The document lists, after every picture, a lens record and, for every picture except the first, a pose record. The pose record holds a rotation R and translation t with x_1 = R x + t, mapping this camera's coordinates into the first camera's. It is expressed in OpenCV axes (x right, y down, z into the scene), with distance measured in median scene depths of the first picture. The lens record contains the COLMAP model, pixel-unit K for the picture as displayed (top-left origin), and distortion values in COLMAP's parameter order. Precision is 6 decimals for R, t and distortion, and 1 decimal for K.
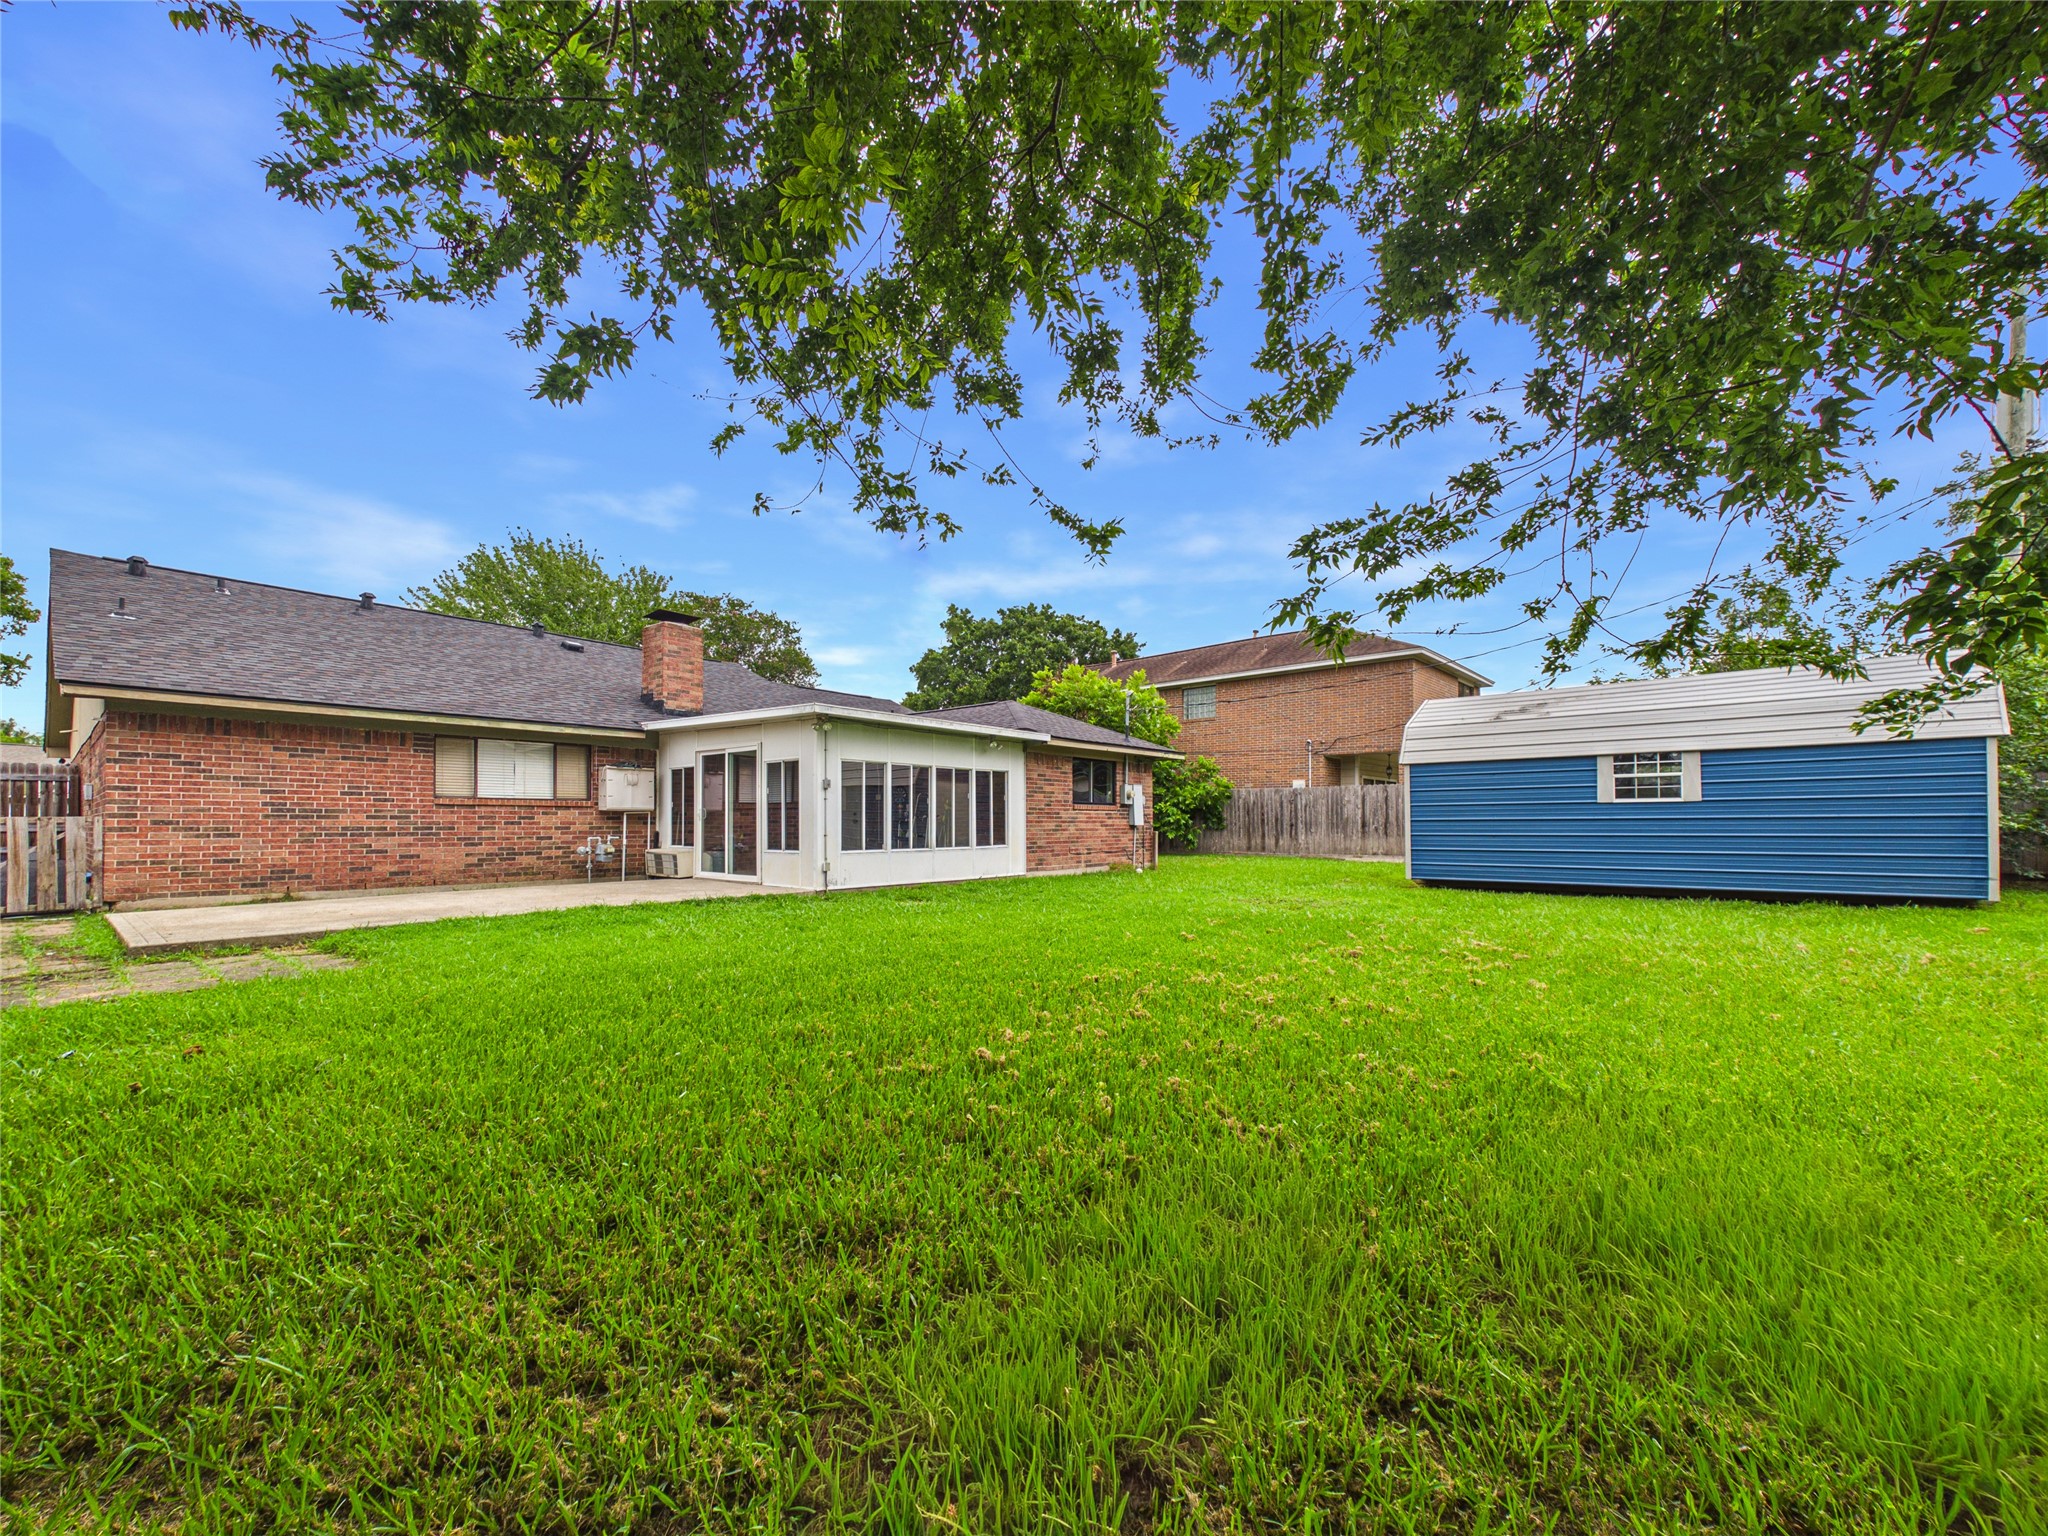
lens RADIAL K [[821.5, 0, 1018.7], [0, 821.5, 789.8], [0, 0, 1]] dist [0.002217, 0.000170]
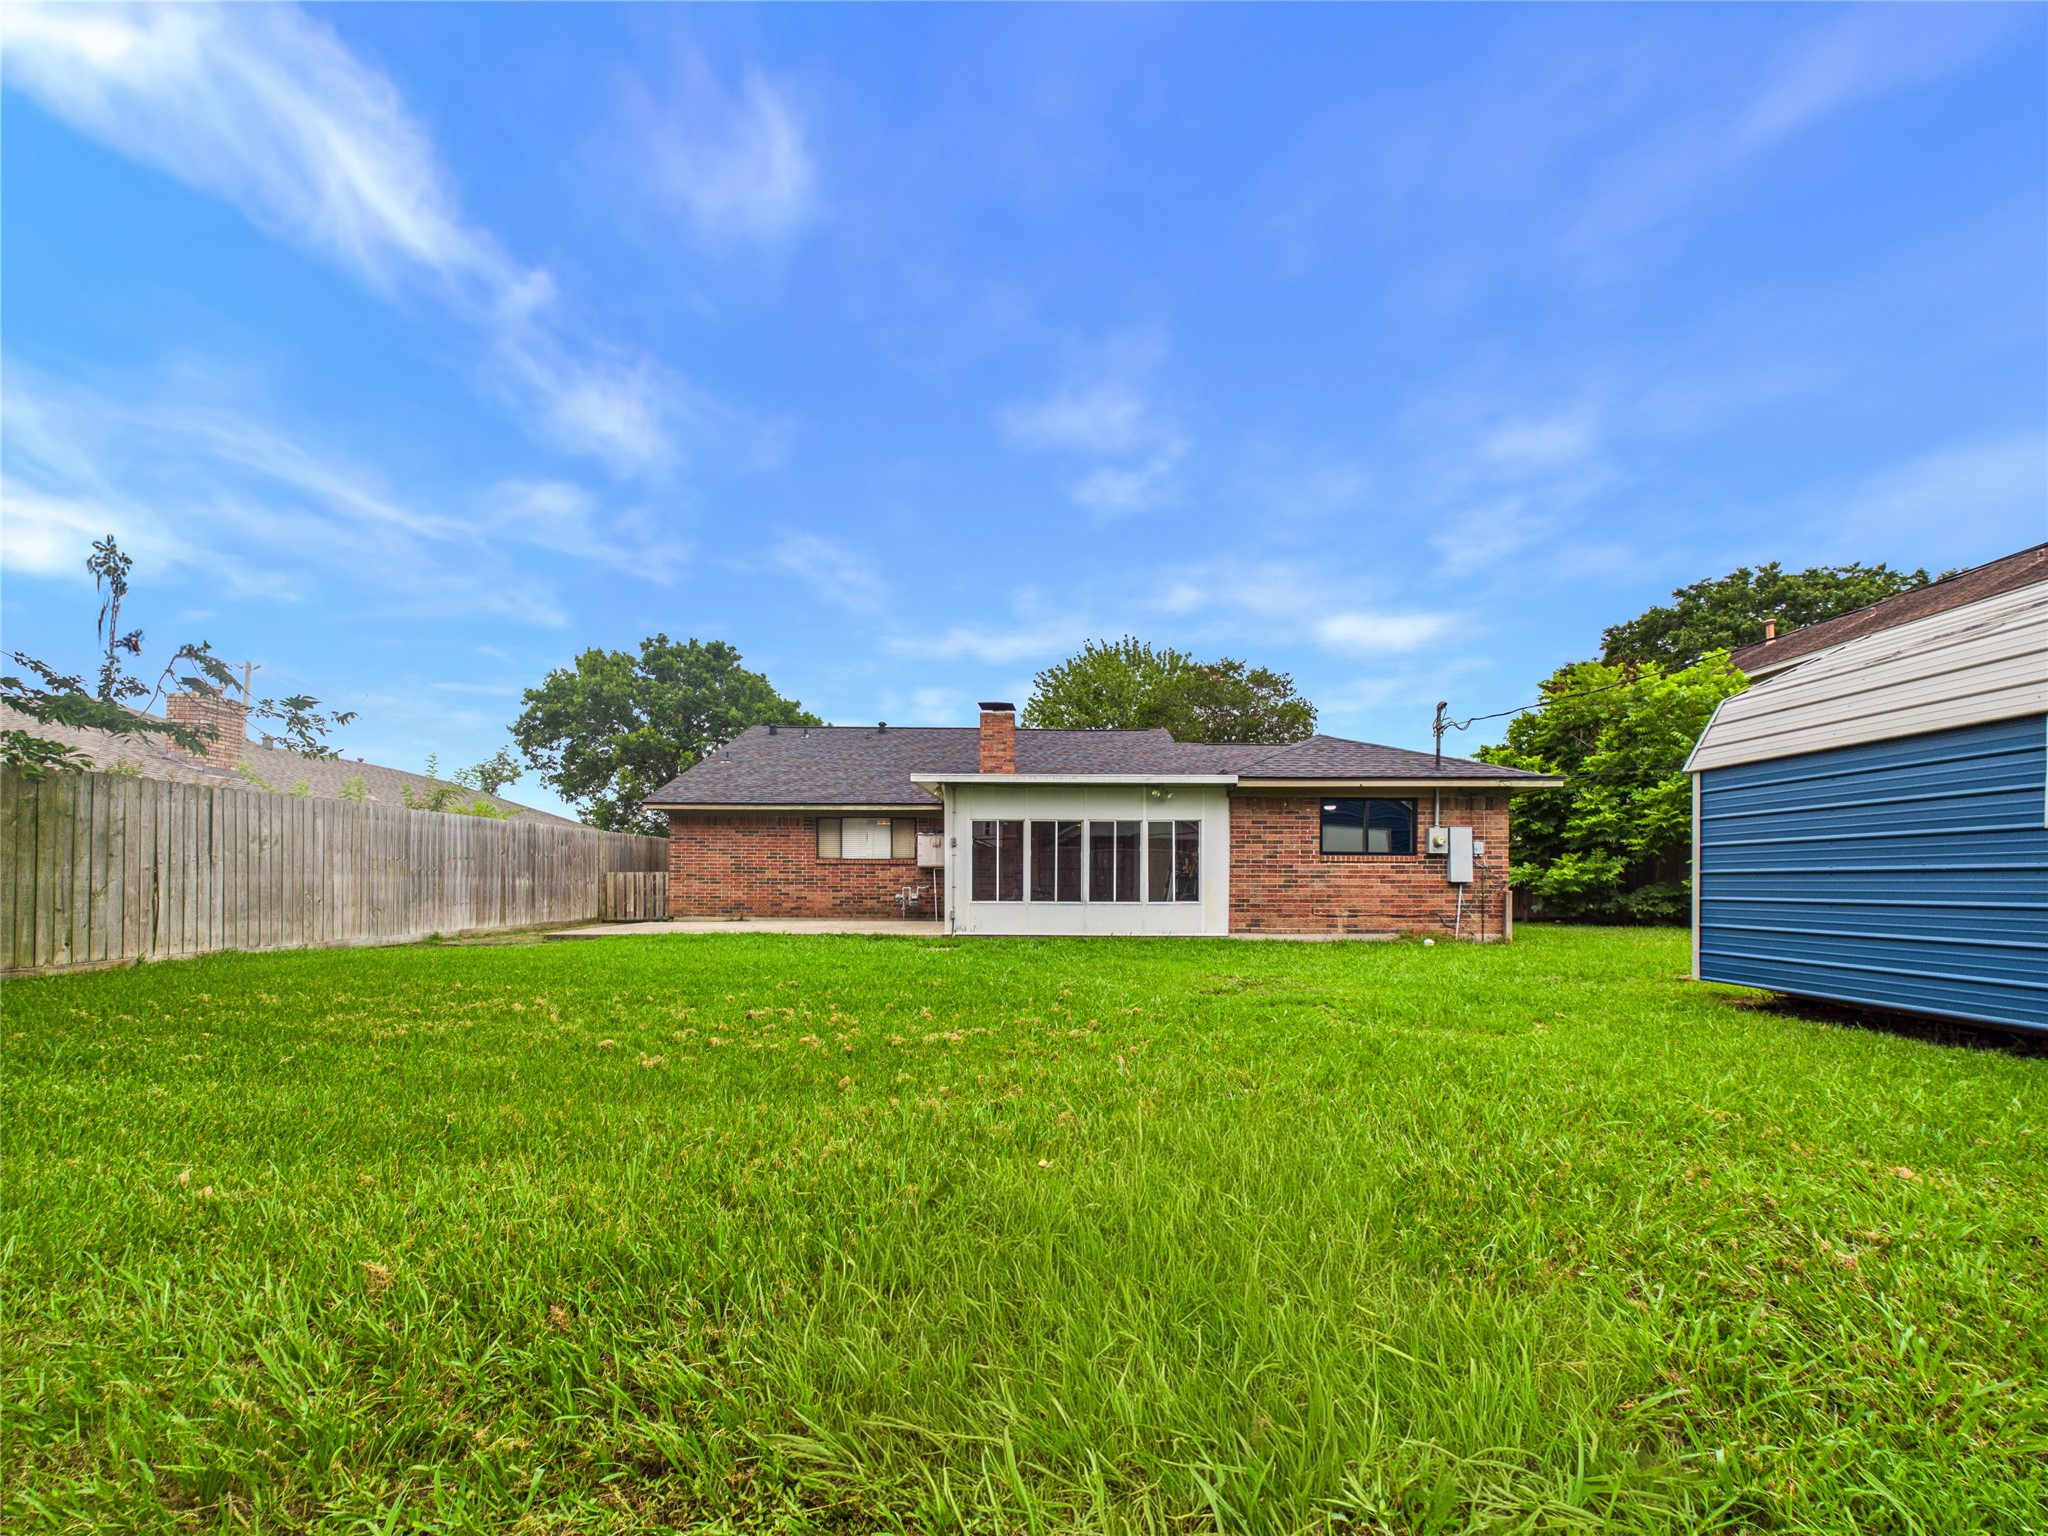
lens RADIAL K [[821.5, 0, 1024.4], [0, 821.5, 870.7], [0, 0, 1]] dist [0.002217, 0.000170]
pose [[0.637201, -0.005152, -0.770680, 0.583789], [0.025067, 0.999587, 0.014042, 0.015887], [0.770290, -0.028266, 0.637067, 0.283710]]
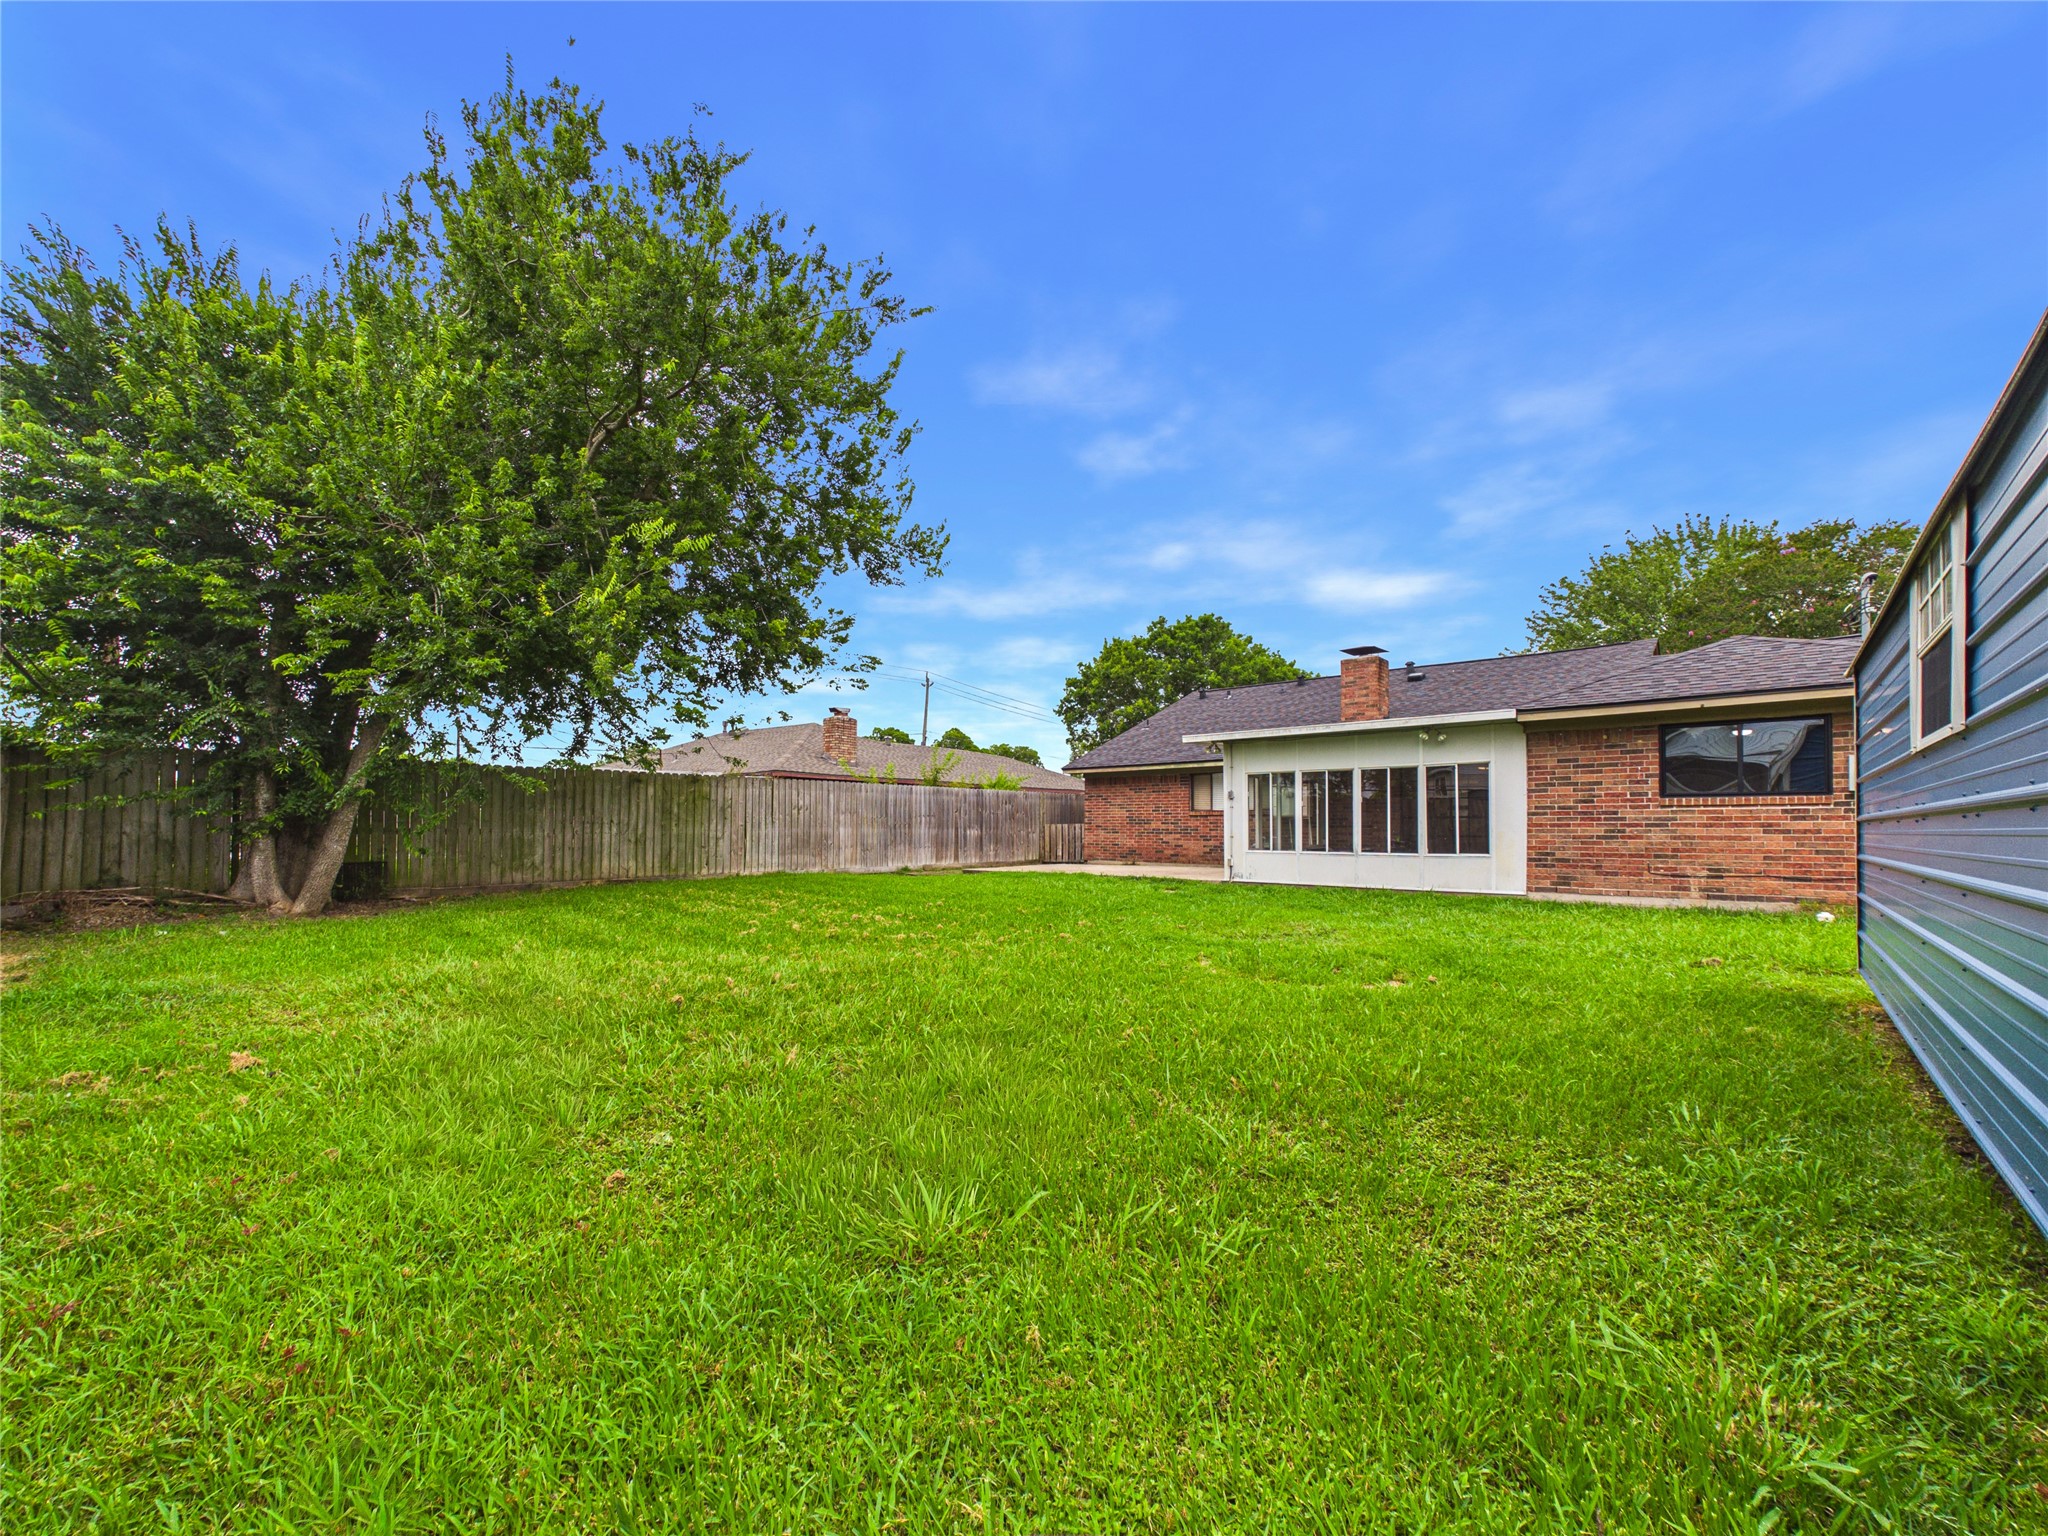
lens RADIAL K [[821.5, 0, 1027.8], [0, 821.5, 810.0], [0, 0, 1]] dist [0.002217, 0.000170]
pose [[-0.014790, -0.020482, -0.999681, 0.823863], [0.038174, 0.999050, -0.021034, 0.024557], [0.999162, -0.038472, -0.013994, 0.584389]]
